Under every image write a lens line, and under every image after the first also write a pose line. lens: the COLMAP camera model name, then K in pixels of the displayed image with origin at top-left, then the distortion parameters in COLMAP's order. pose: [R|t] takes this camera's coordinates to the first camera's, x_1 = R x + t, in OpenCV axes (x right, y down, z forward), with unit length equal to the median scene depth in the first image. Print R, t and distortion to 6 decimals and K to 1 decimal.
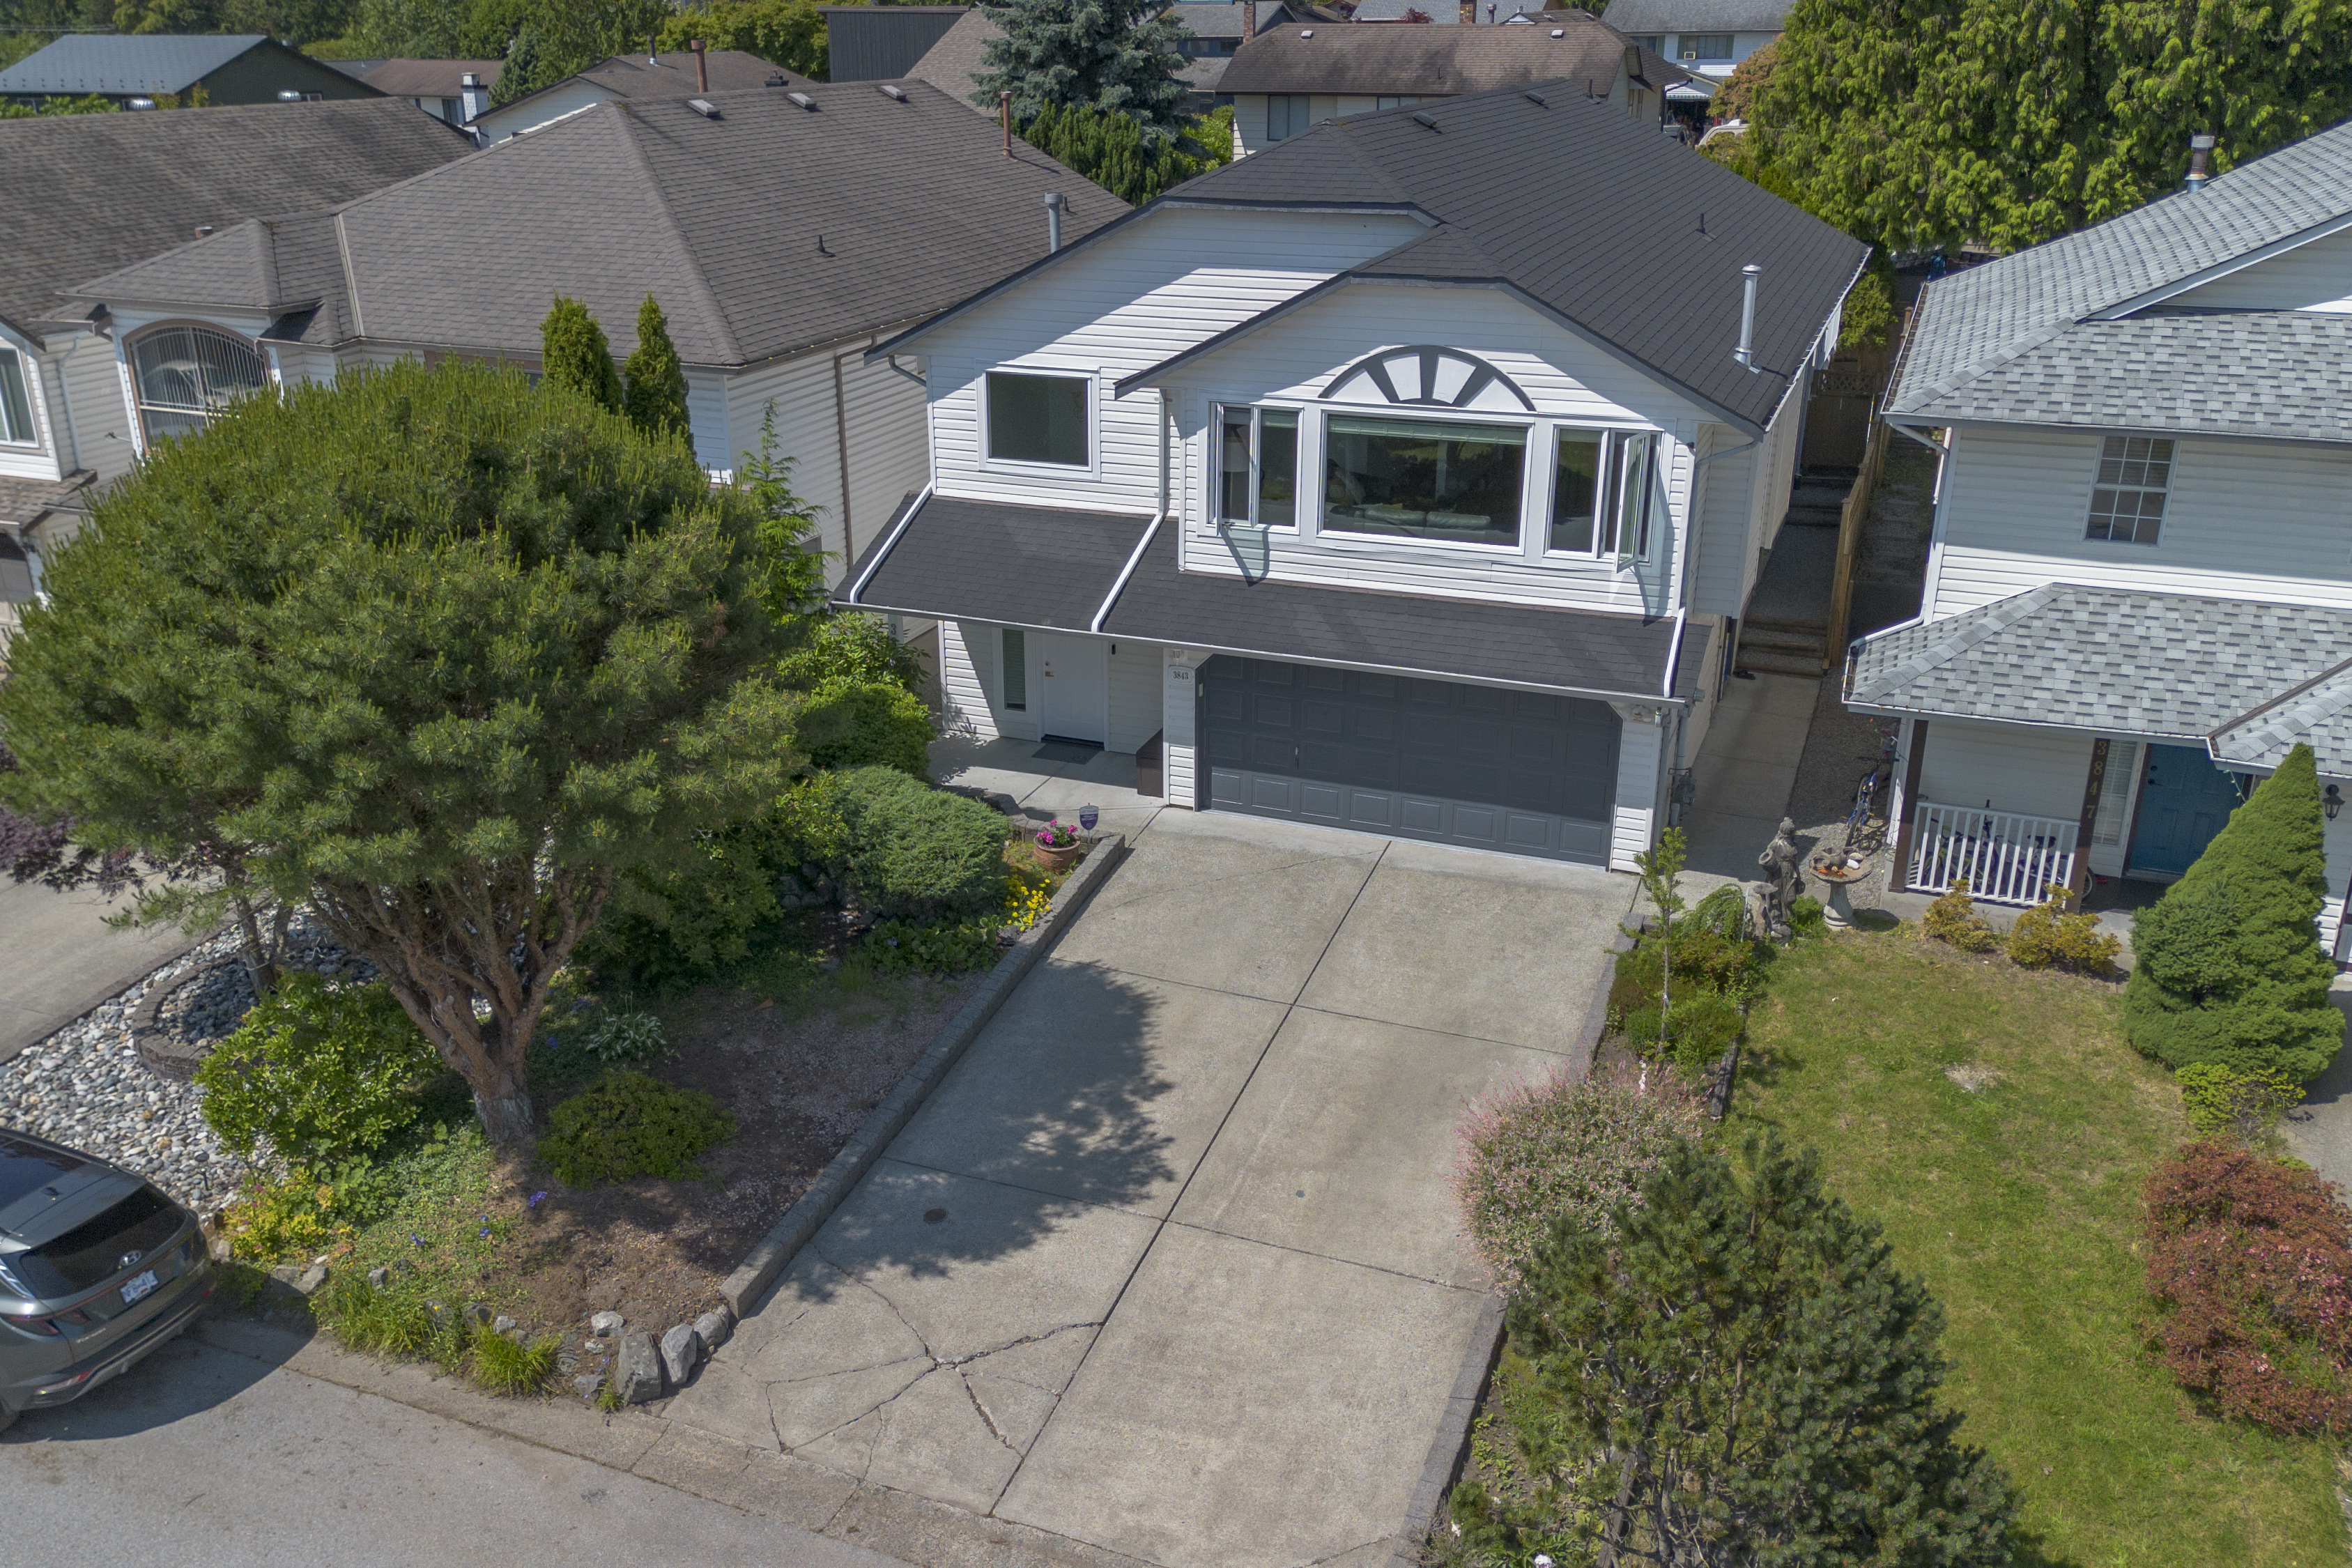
lens RADIAL K [[1966.4, 0, 1145.0], [0, 1966.4, 786.1], [0, 0, 1]] dist [0.075858, -0.076789]
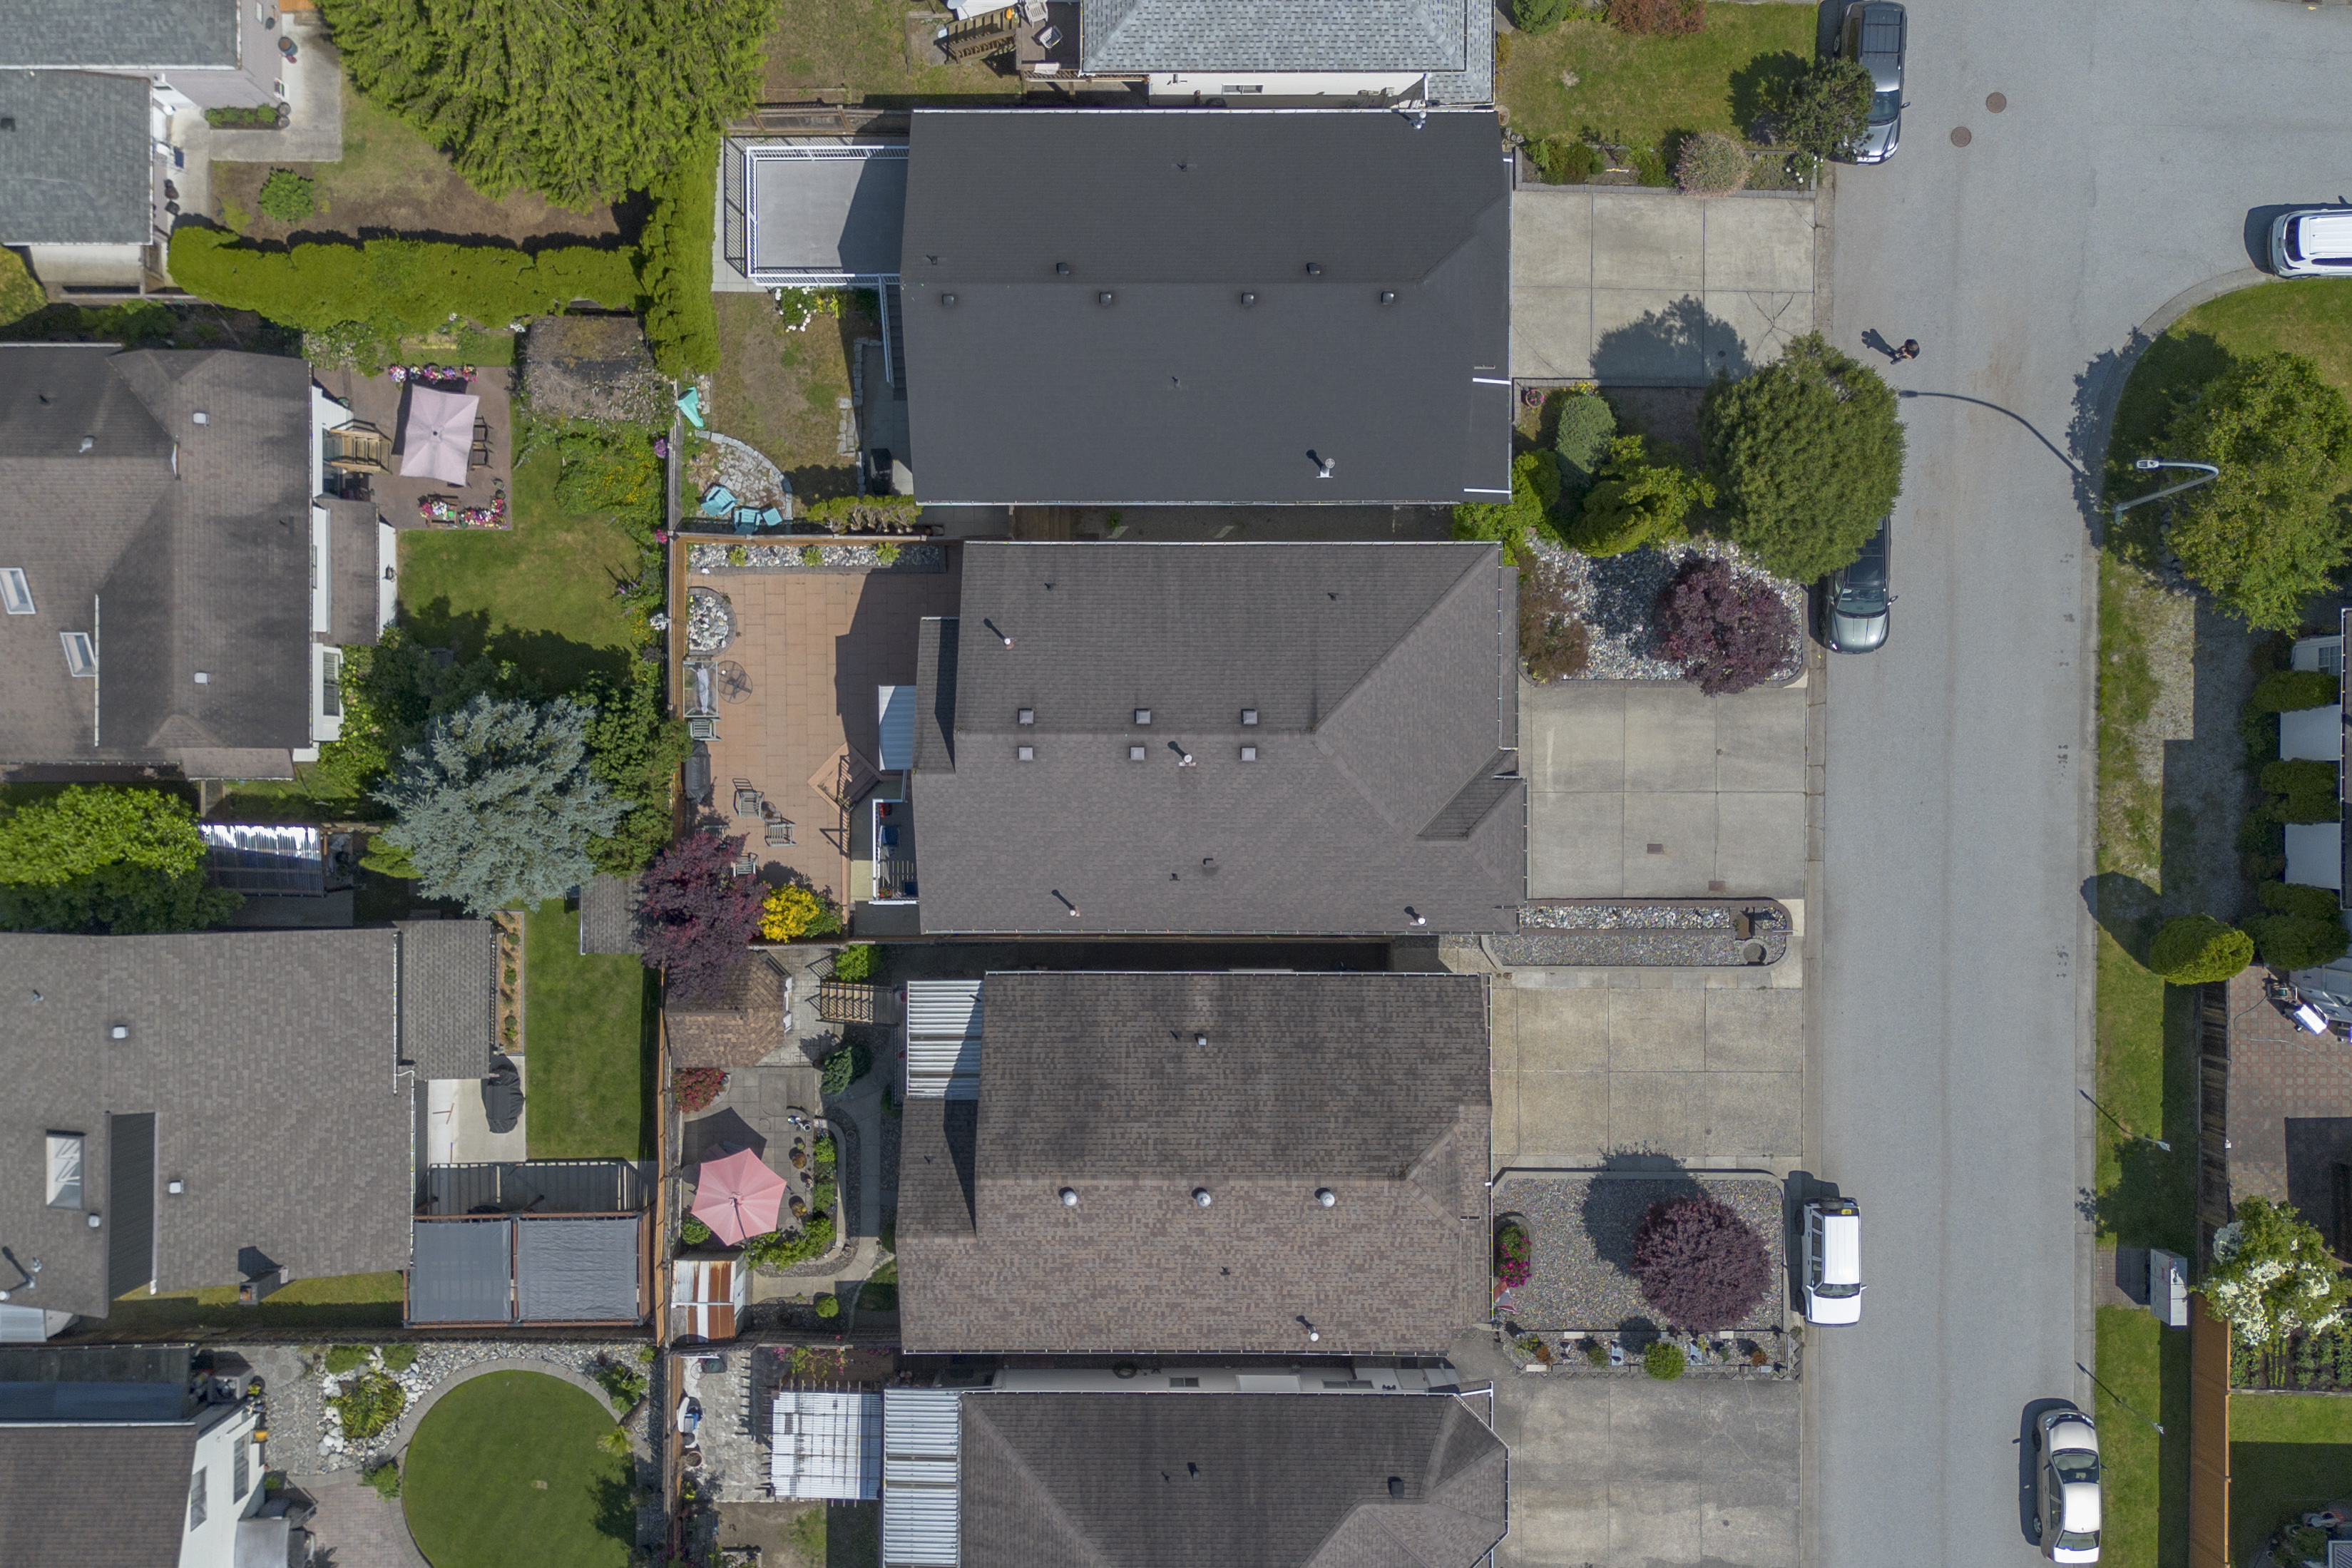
lens RADIAL K [[1983.0, 0, 1166.4], [0, 1983.0, 731.1], [0, 0, 1]] dist [0.080821, -0.097095]
pose [[-0.369887, -0.928708, 0.026179, -0.365460], [0.343607, -0.110564, 0.932582, -2.810558], [-0.863202, 0.353945, 0.360007, 0.656790]]
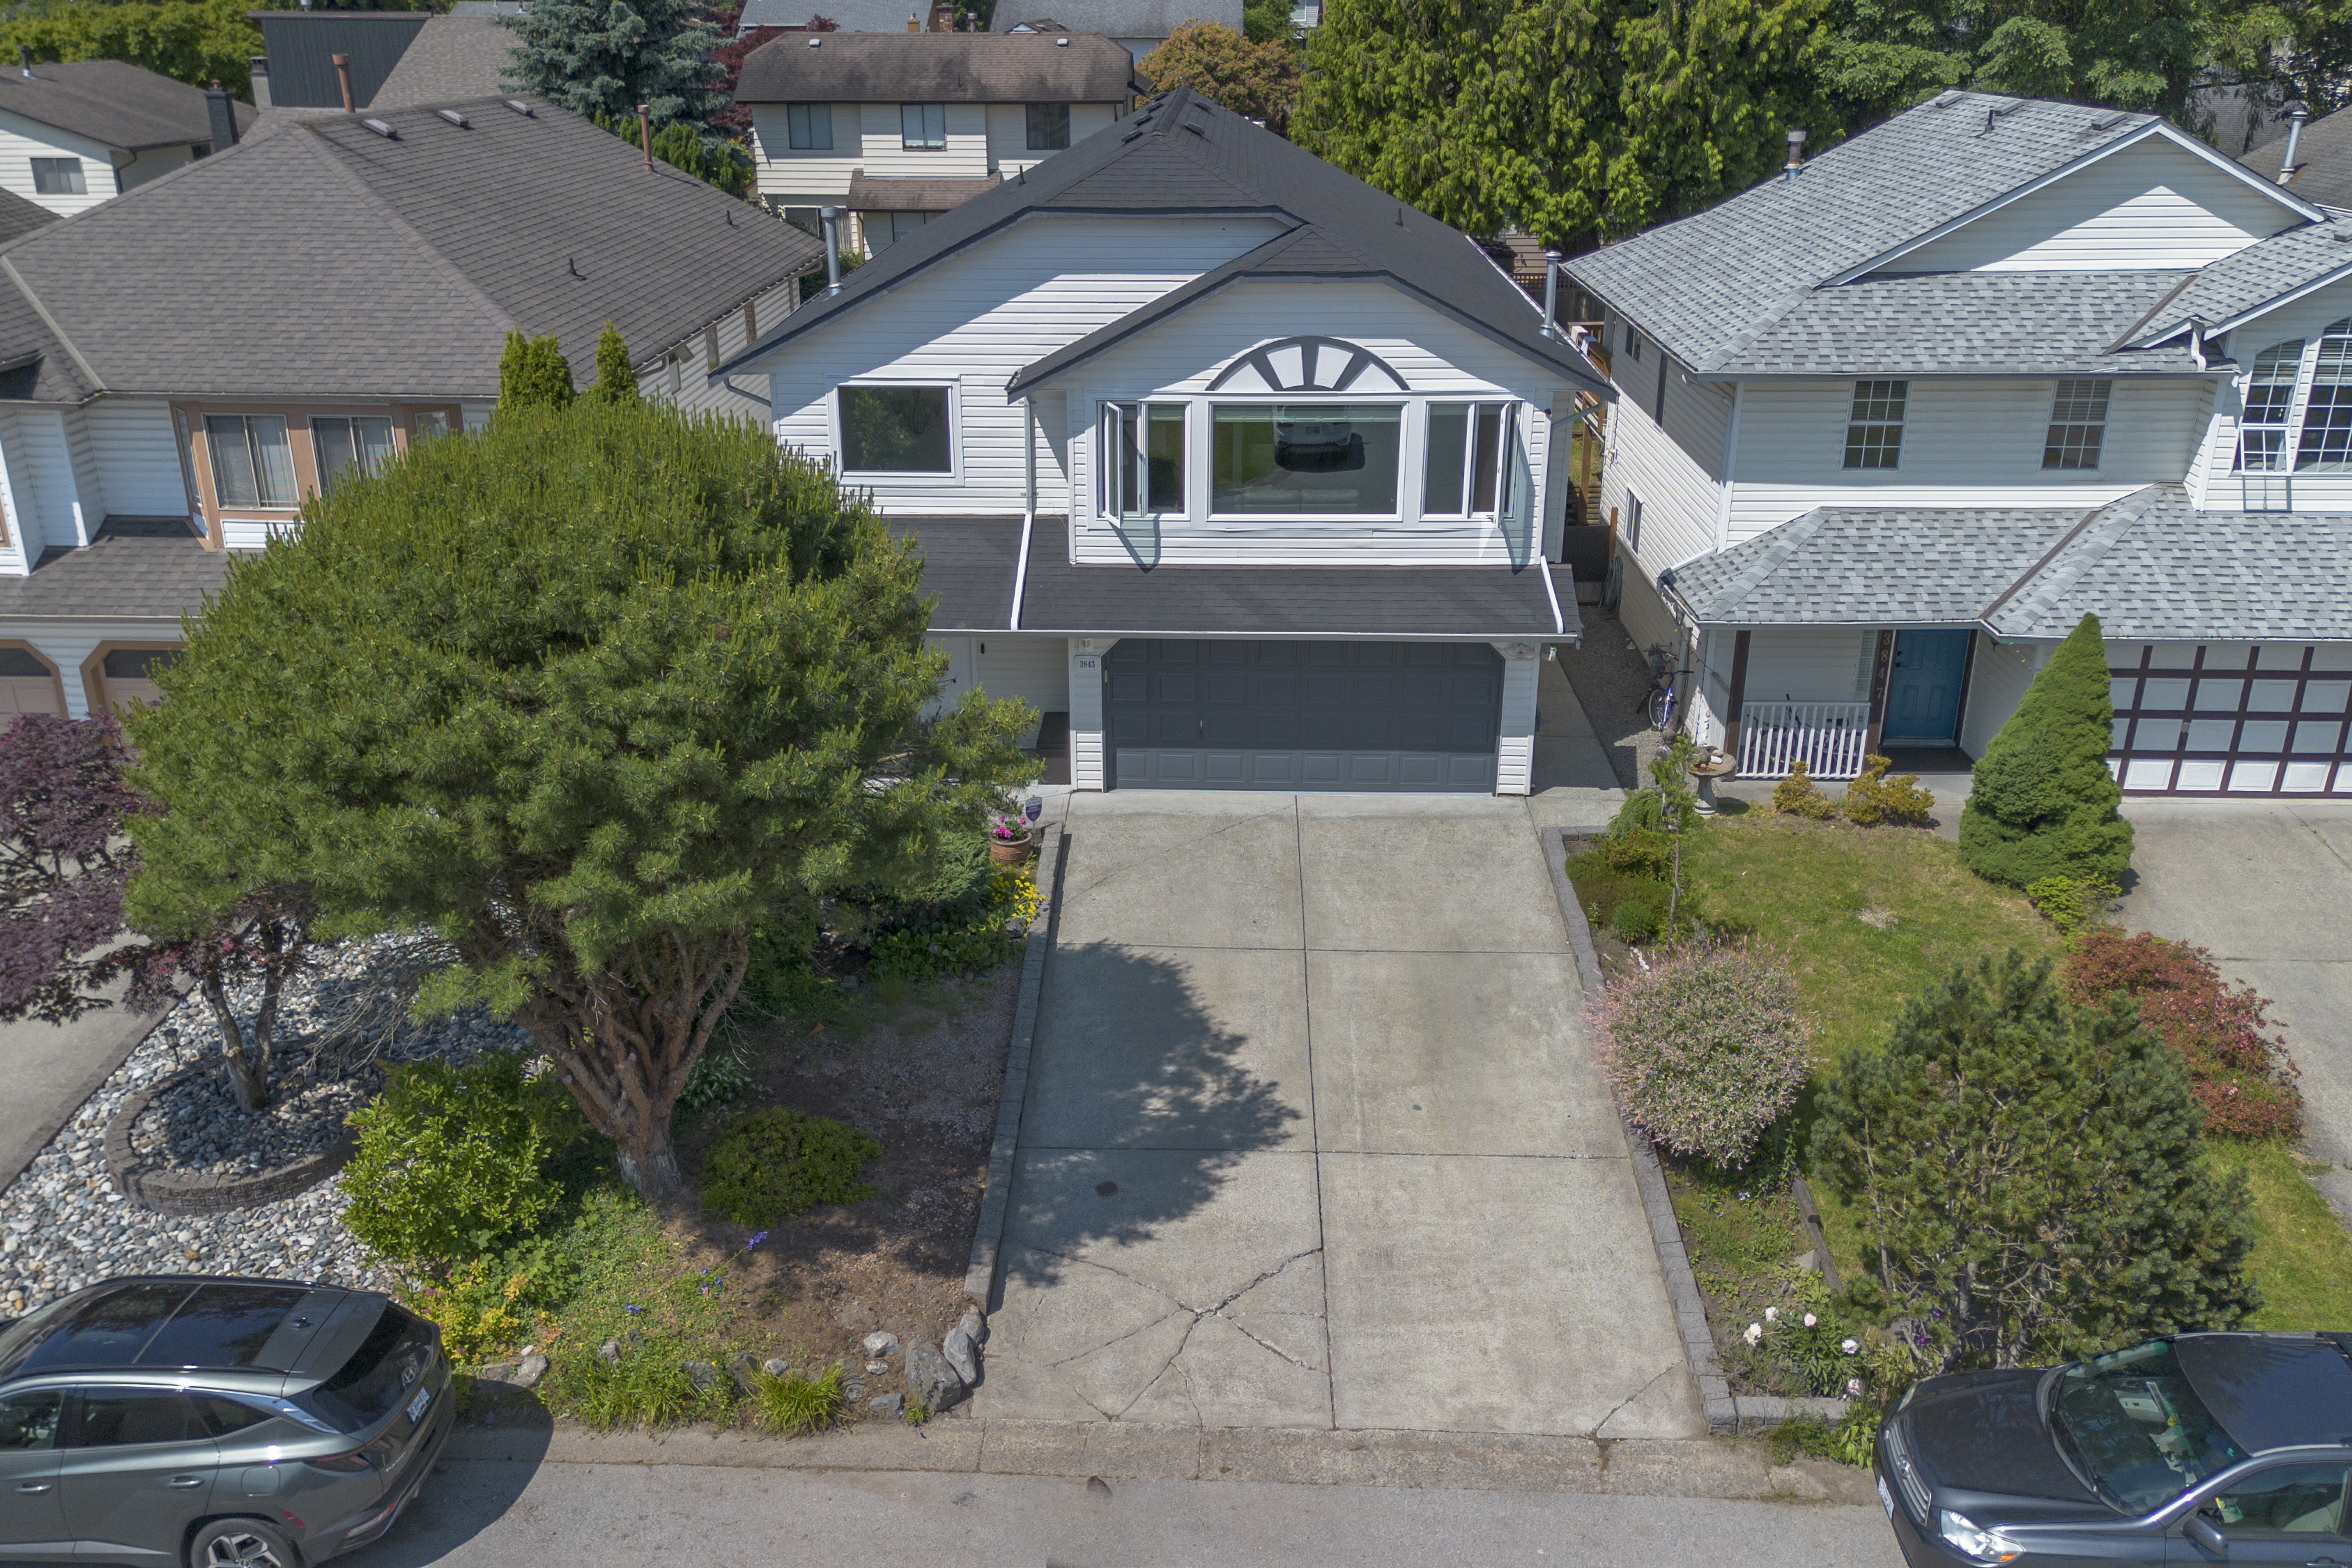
lens RADIAL K [[1966.4, 0, 1145.0], [0, 1966.4, 786.1], [0, 0, 1]] dist [0.075858, -0.076789]
pose [[0.941461, -0.123782, 0.313575, -0.312546], [0.124259, 0.992076, 0.018549, -0.008315], [-0.313387, 0.021501, 0.949382, 0.000270]]
